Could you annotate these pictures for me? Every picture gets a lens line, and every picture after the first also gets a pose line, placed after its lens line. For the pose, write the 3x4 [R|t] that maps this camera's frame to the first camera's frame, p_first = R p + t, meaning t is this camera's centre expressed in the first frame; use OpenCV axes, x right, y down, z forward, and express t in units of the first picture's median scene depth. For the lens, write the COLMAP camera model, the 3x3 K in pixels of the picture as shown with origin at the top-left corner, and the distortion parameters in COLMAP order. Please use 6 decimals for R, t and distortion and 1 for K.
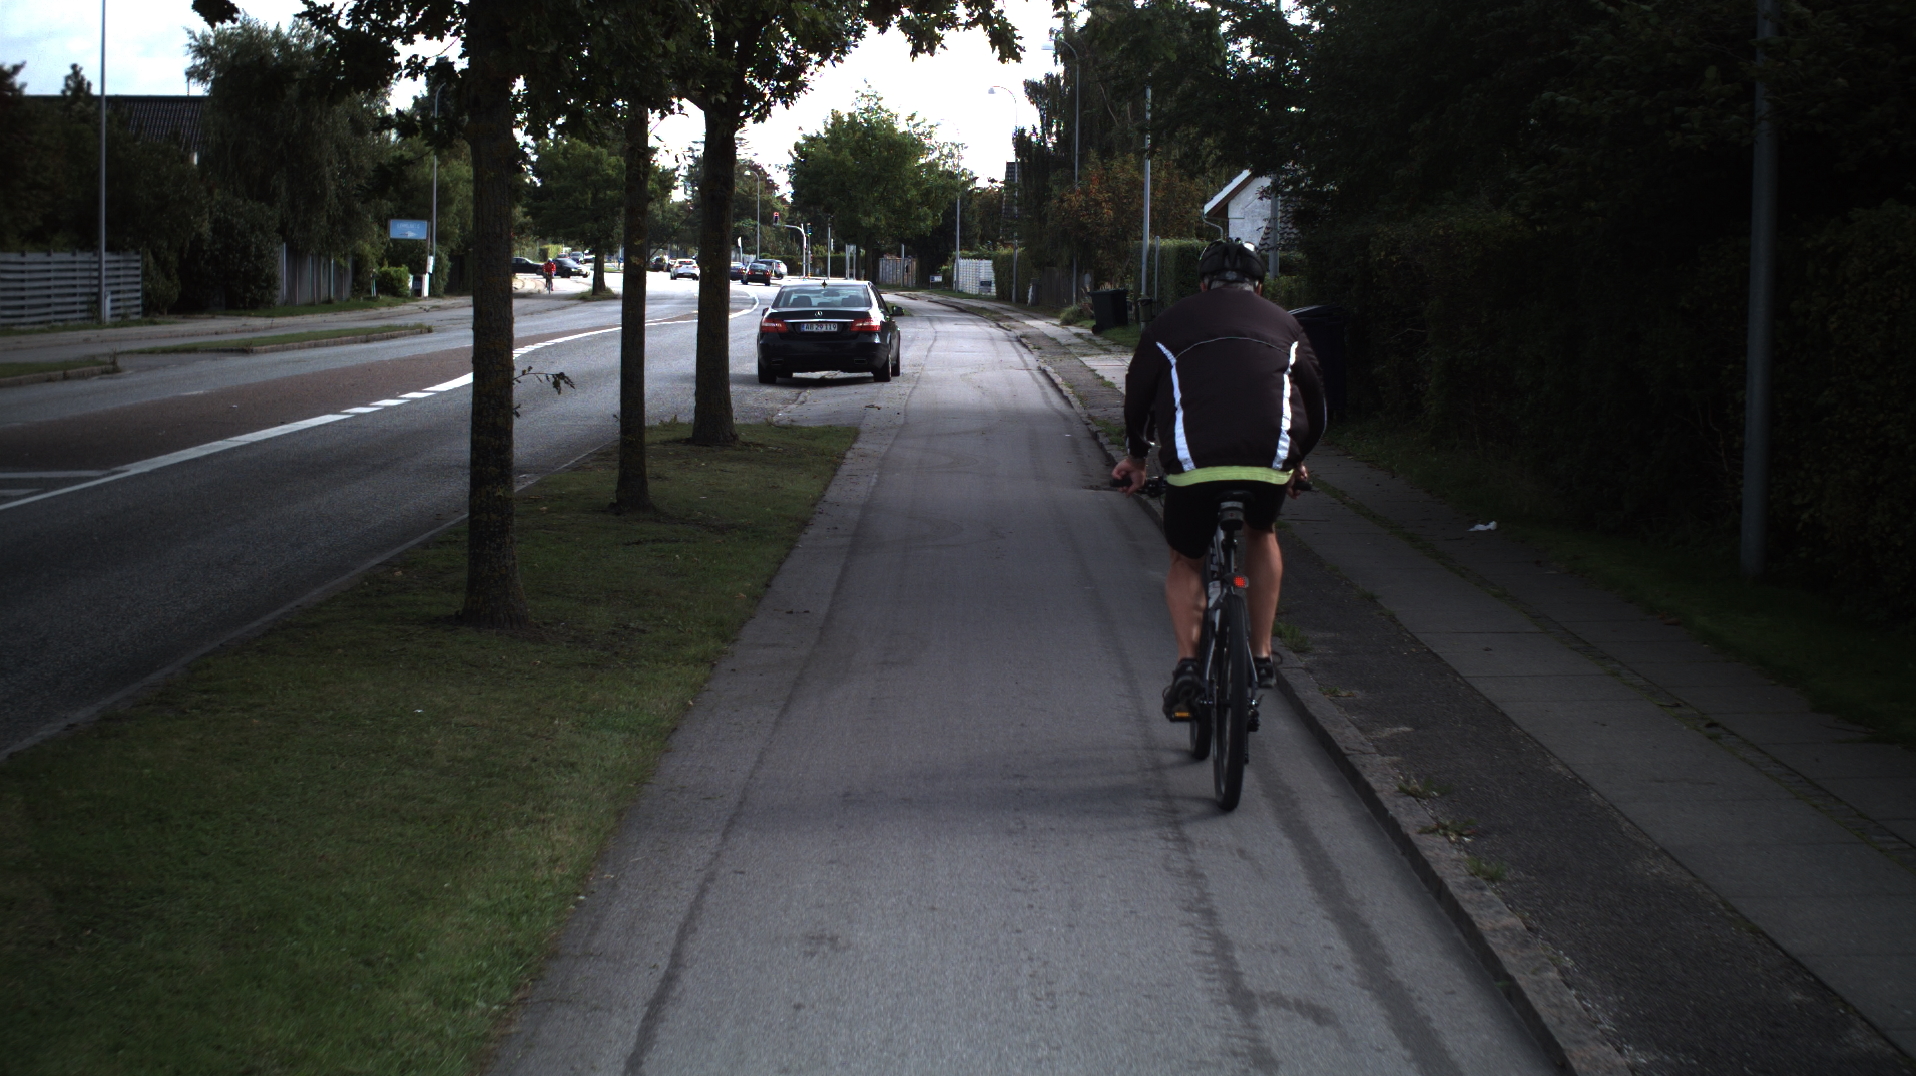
lens RADIAL K [[3294.6, 0, 958.0], [0, 3294.6, 538.0], [0, 0, 1]] dist [-0.308344, 0.510438]
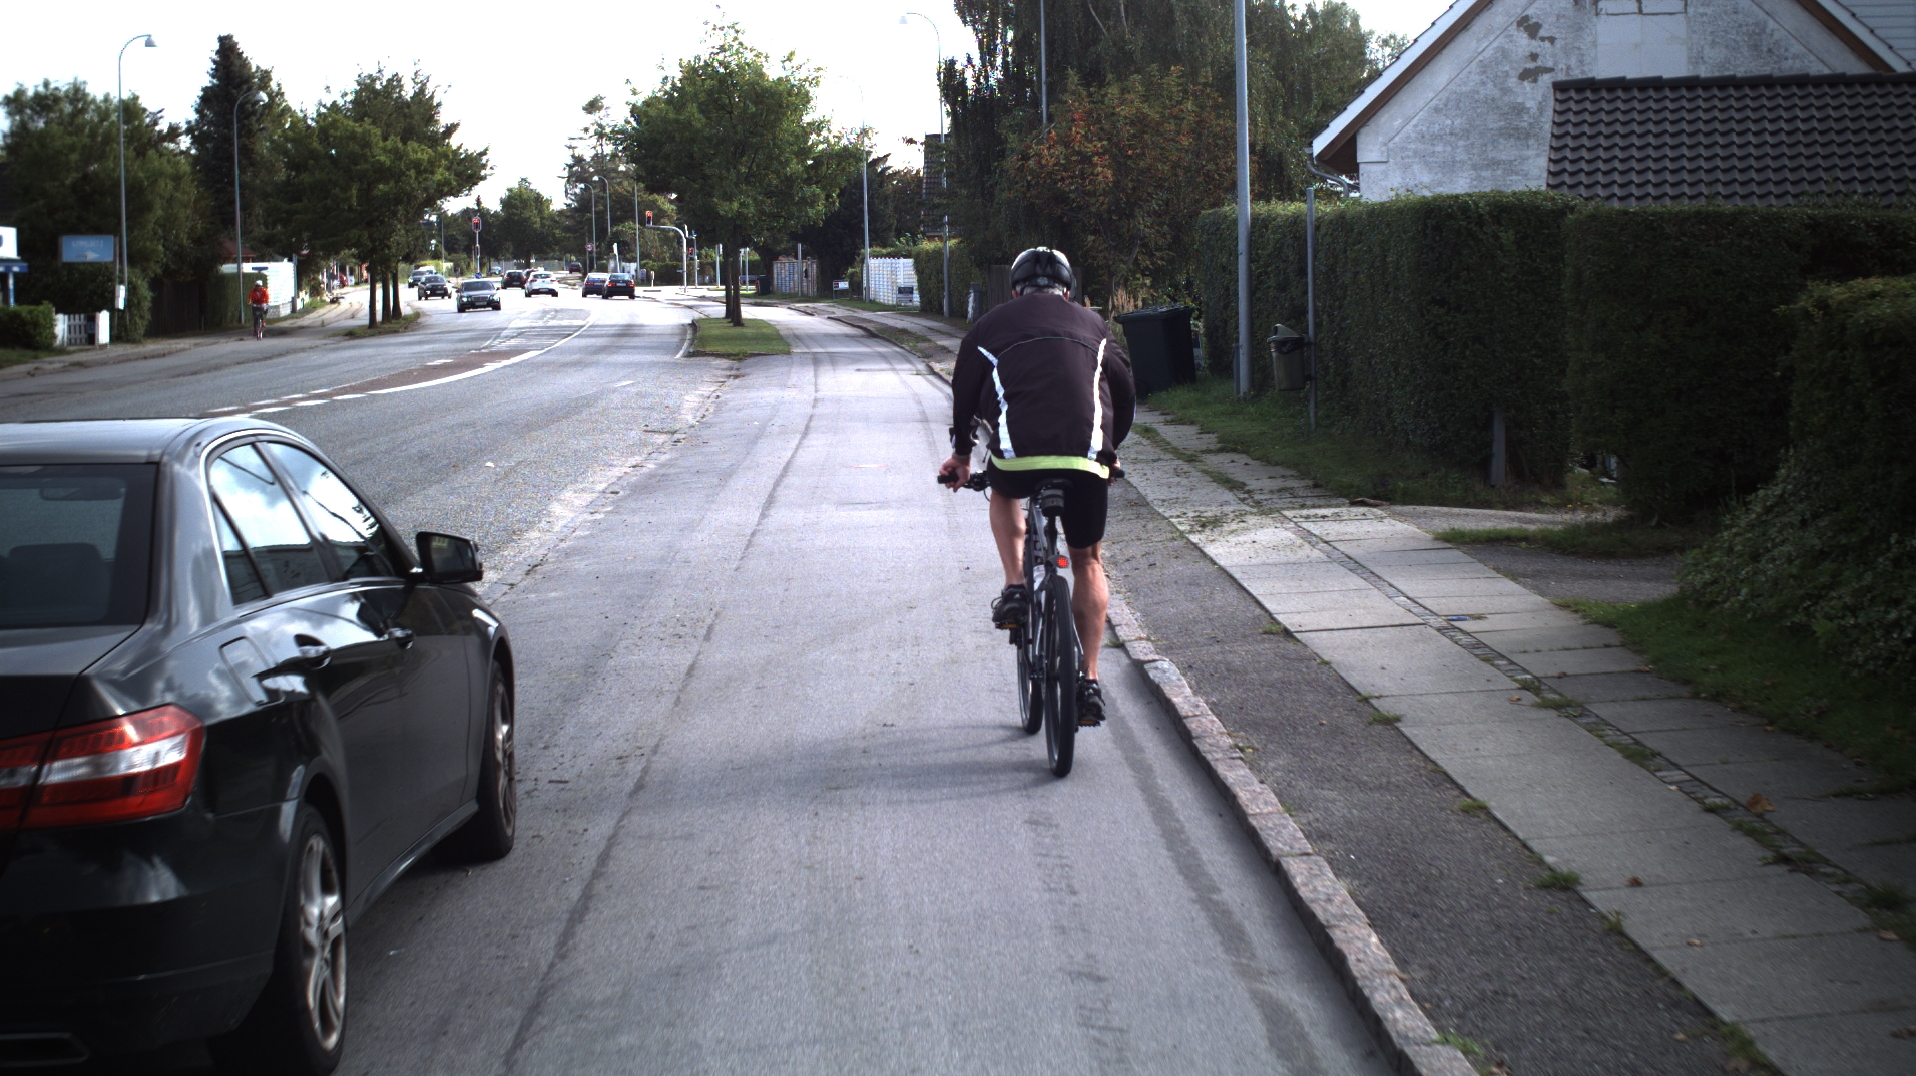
lens RADIAL K [[3294.6, 0, 958.0], [0, 3294.6, 538.0], [0, 0, 1]] dist [-0.308344, 0.510438]
pose [[0.998952, -0.040404, 0.021511, 0.003121], [0.040387, 0.999183, 0.001236, -0.033393], [-0.021543, -0.000366, 0.999768, 0.392997]]
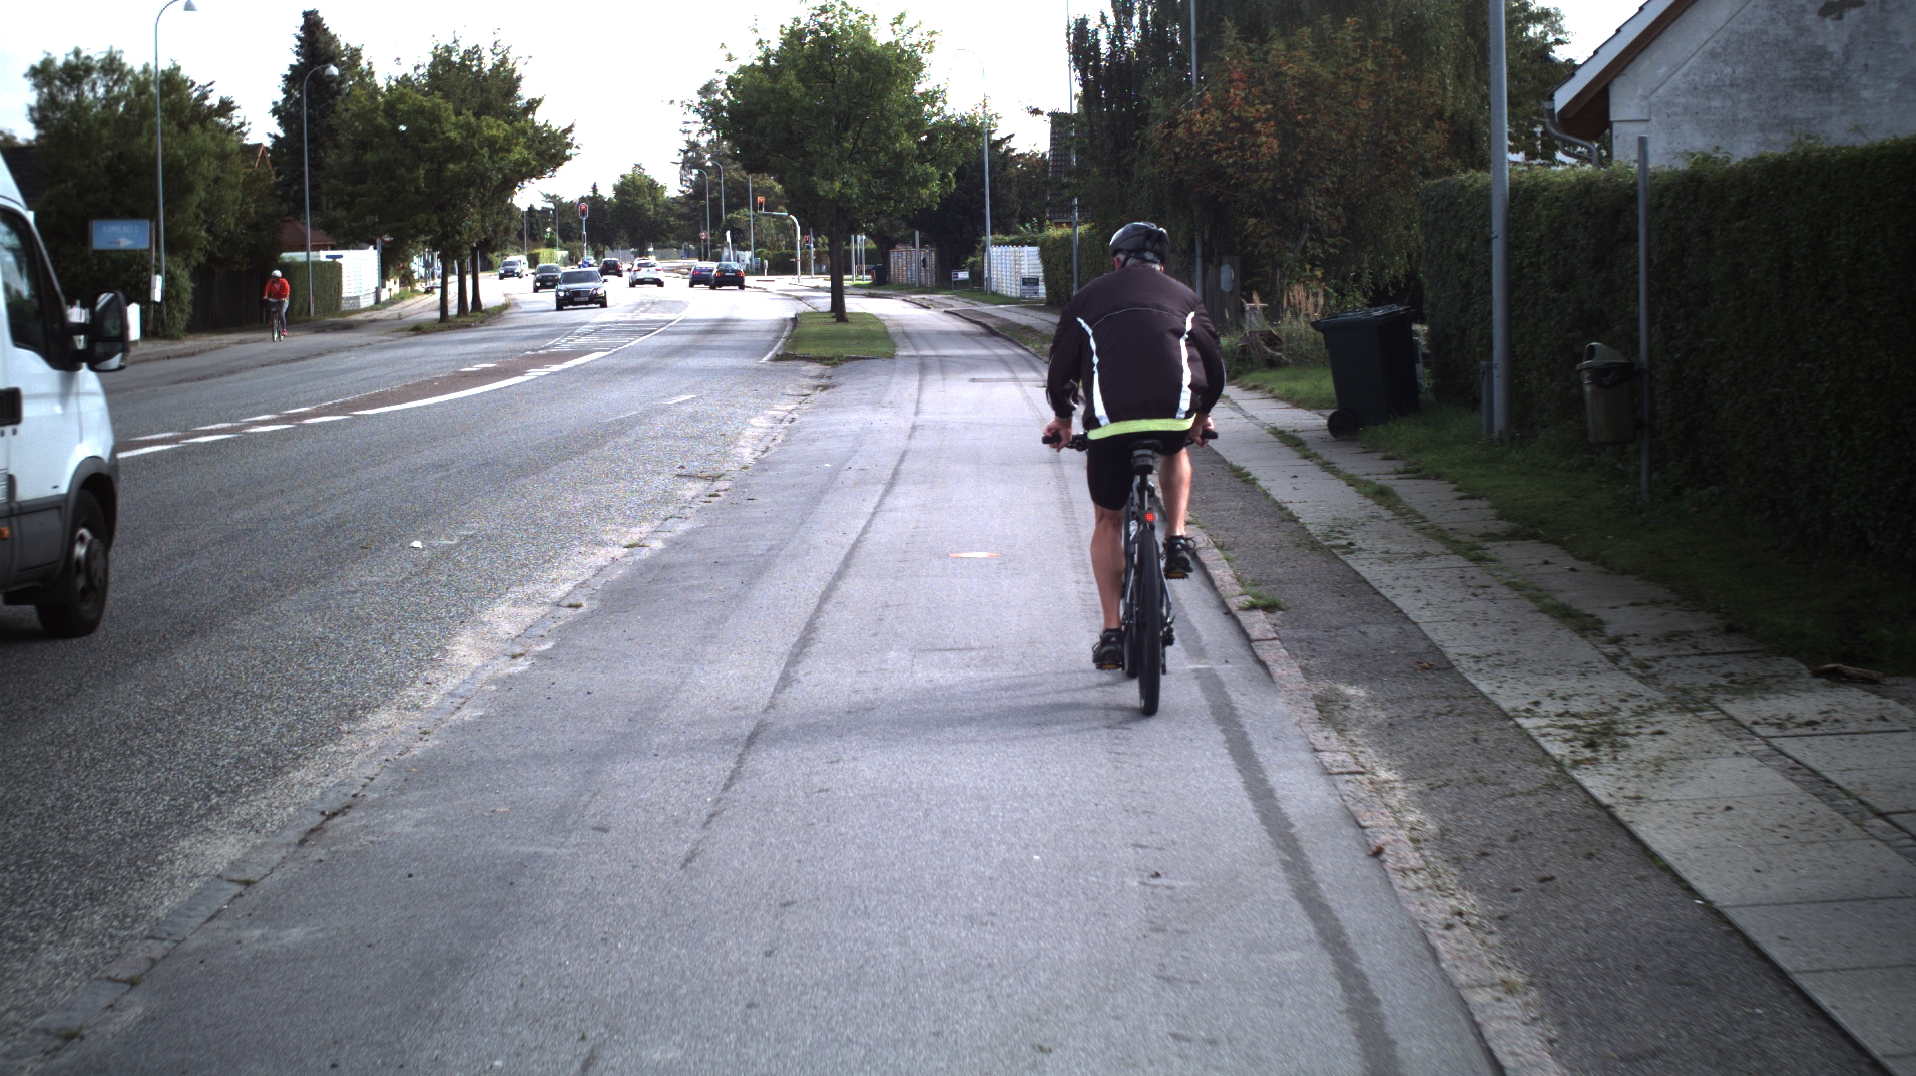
lens RADIAL K [[3294.6, 0, 958.0], [0, 3294.6, 538.0], [0, 0, 1]] dist [-0.308344, 0.510438]
pose [[0.999175, -0.037188, -0.016297, 0.003987], [0.037242, 0.999302, 0.002998, -0.041314], [0.016174, -0.003602, 0.999863, 0.491931]]
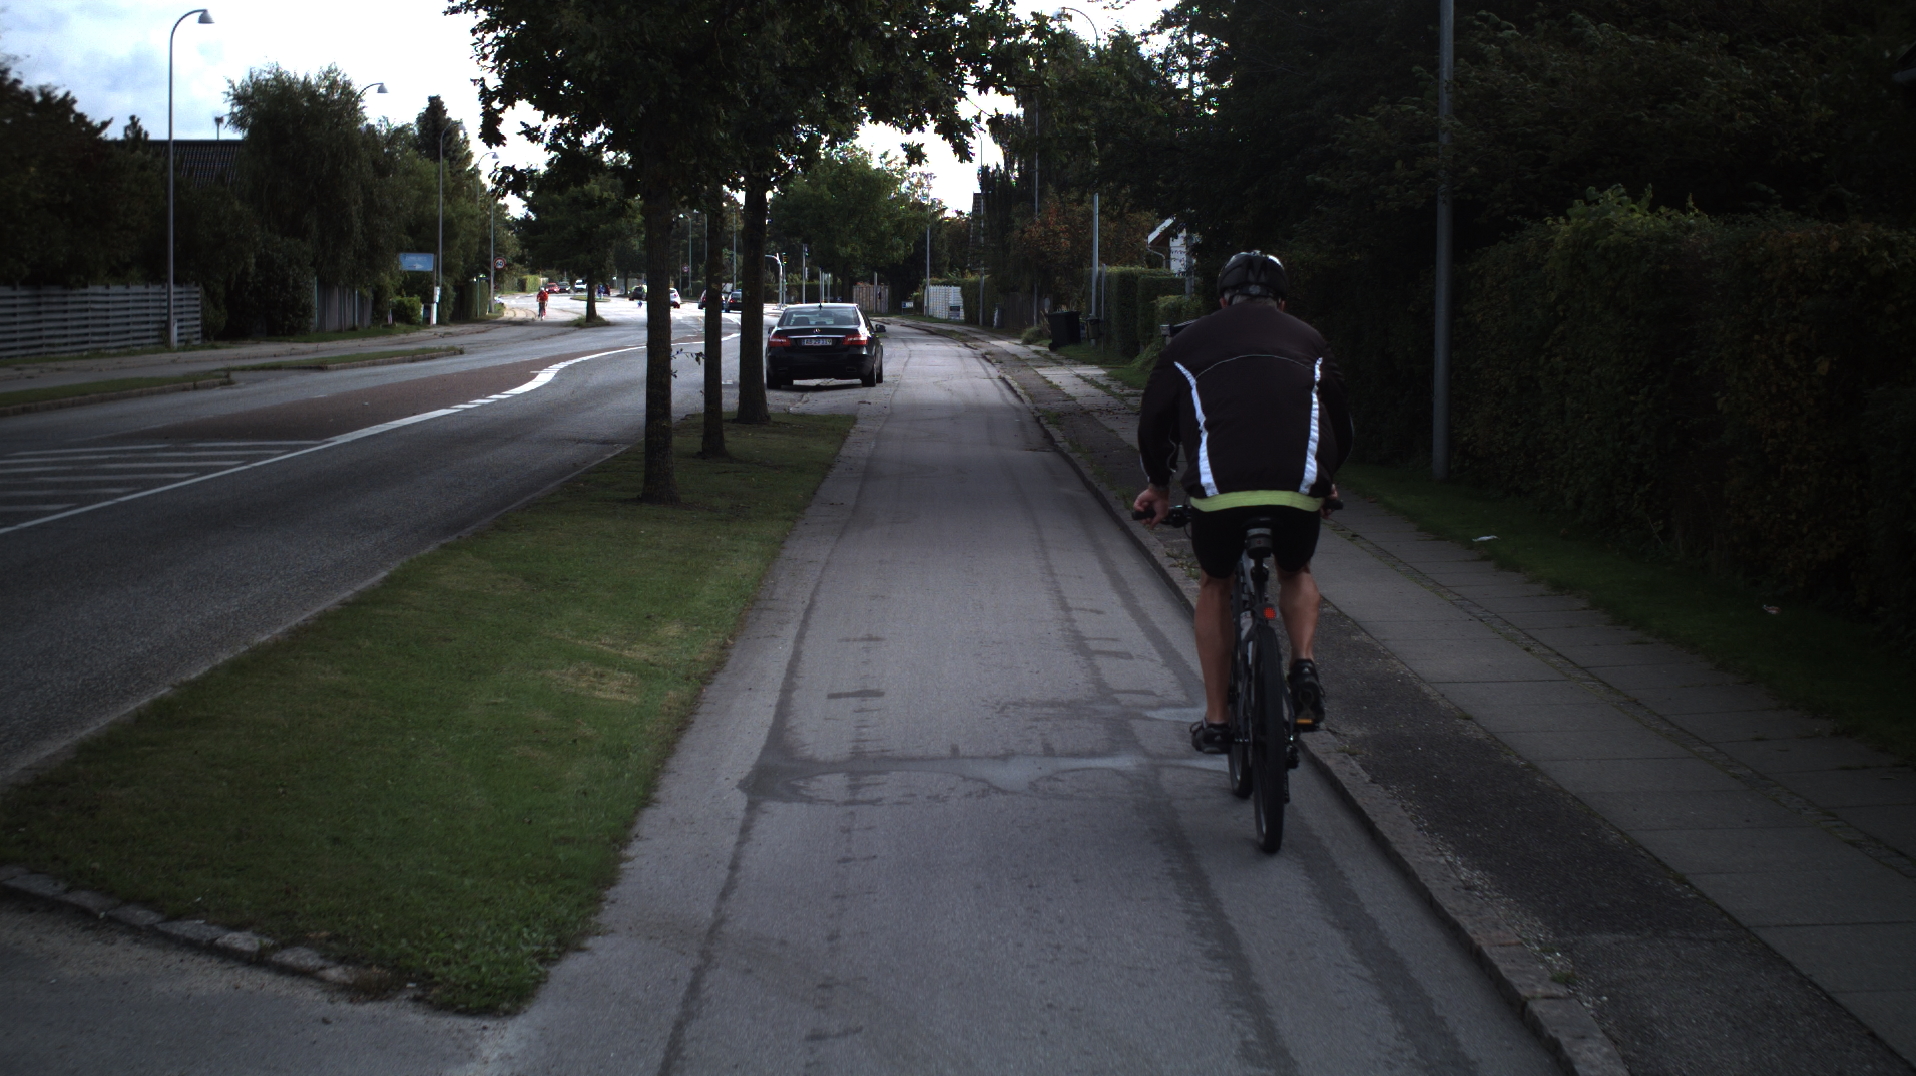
lens RADIAL K [[3294.6, 0, 958.0], [0, 3294.6, 538.0], [0, 0, 1]] dist [-0.308344, 0.510438]
pose [[0.999926, -0.008513, 0.008705, -0.000575], [0.008584, 0.999930, -0.008152, 0.008517], [-0.008635, 0.008226, 0.999929, -0.098058]]
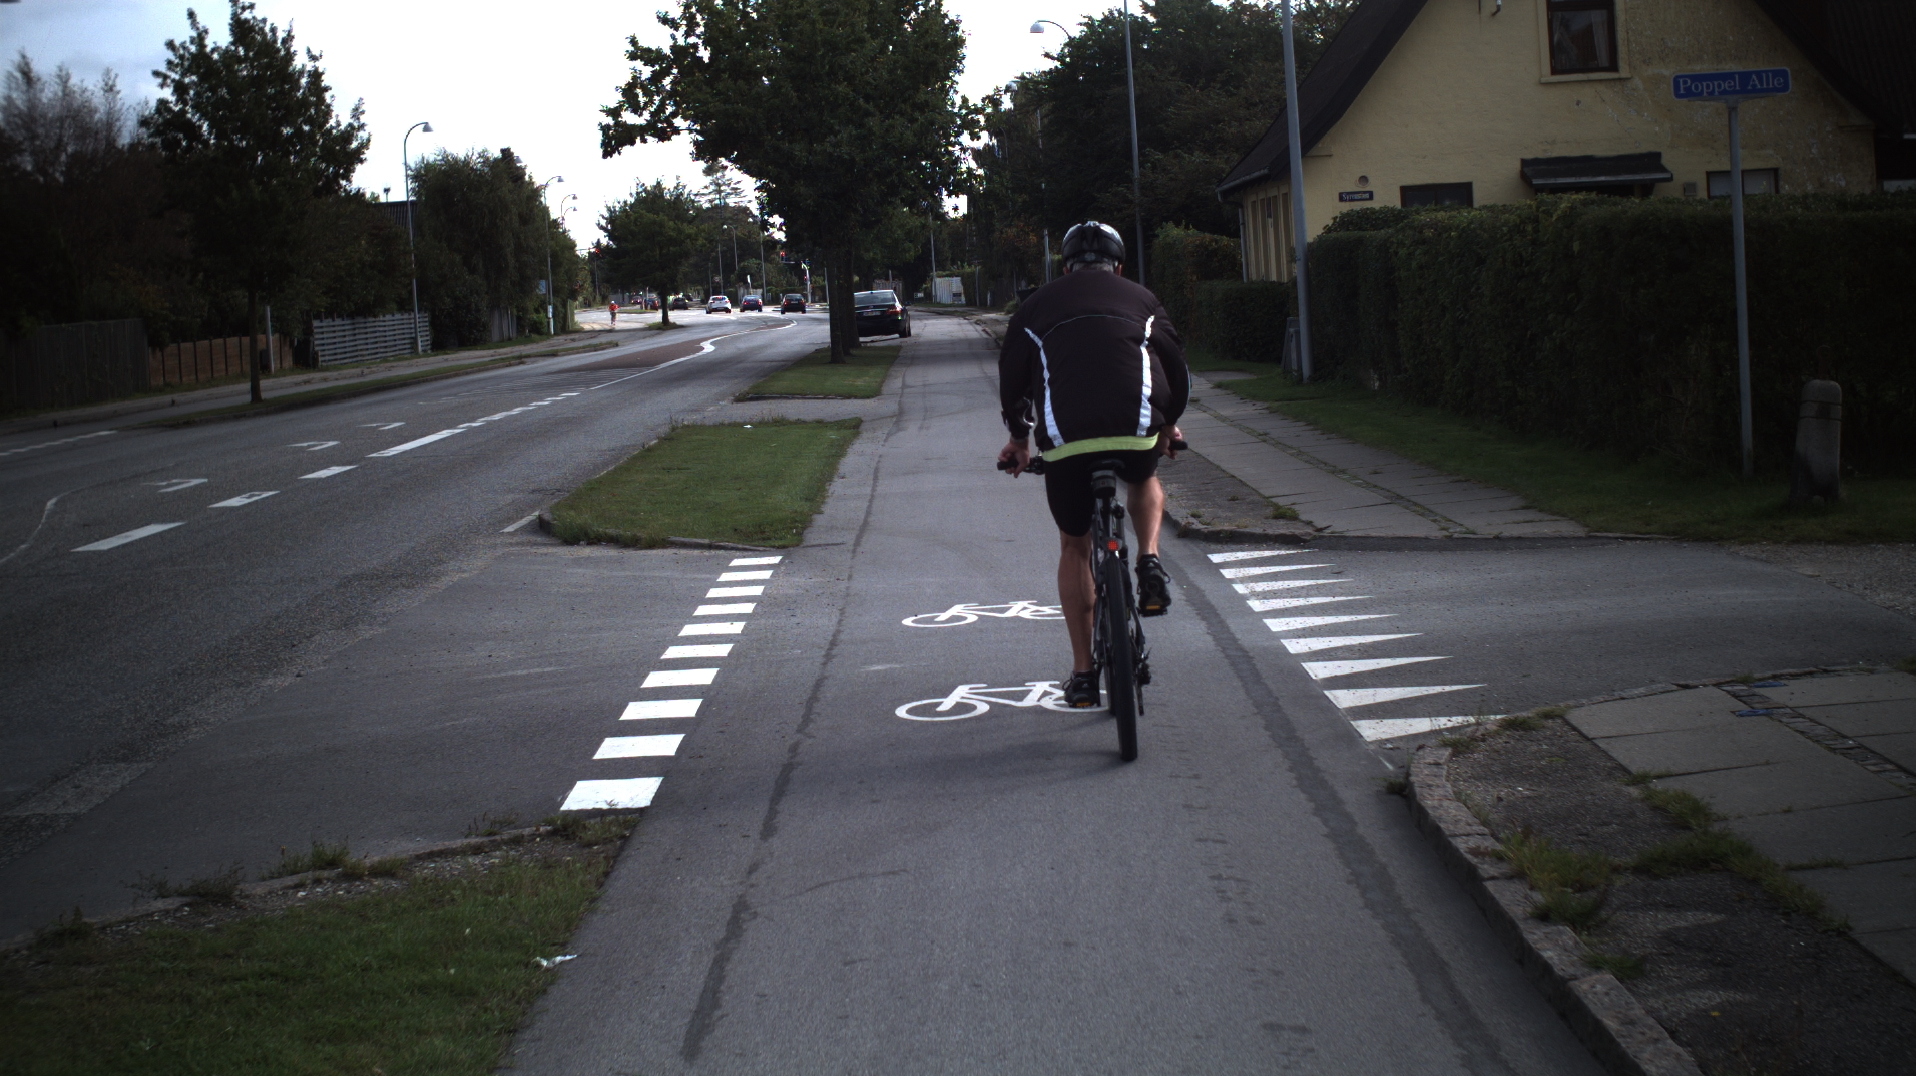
lens RADIAL K [[3294.6, 0, 958.0], [0, 3294.6, 538.0], [0, 0, 1]] dist [-0.308344, 0.510438]
pose [[0.996898, -0.078703, 0.001076, -0.000508], [0.078708, 0.996879, -0.006078, 0.042867], [-0.000594, 0.006144, 0.999981, -0.490243]]
